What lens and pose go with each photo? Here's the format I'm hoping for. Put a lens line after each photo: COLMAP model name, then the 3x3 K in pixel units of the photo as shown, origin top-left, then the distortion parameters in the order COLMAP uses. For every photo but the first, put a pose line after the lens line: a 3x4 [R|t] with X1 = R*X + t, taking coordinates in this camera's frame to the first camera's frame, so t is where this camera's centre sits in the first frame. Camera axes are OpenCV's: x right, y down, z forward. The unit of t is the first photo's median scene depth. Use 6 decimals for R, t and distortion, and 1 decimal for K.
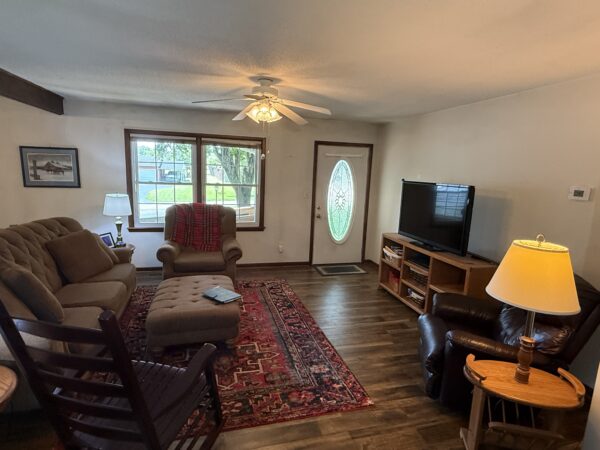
lens RADIAL K [[327.1, 0, 300.0], [0, 327.1, 225.0], [0, 0, 1]] dist [0.002985, 0.000366]
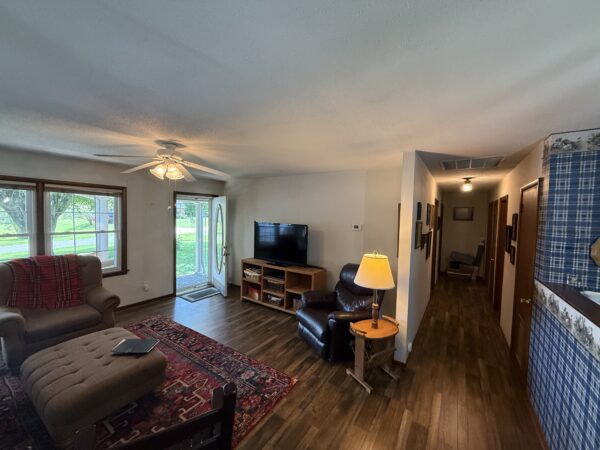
lens RADIAL K [[236.2, 0, 300.0], [0, 236.2, 225.0], [0, 0, 1]] dist [0.000199, 0.000012]
pose [[0.758621, -0.049250, 0.649668, -0.262510], [0.114198, 0.991754, -0.058167, -0.044786], [-0.641446, 0.118317, 0.757989, 0.080104]]
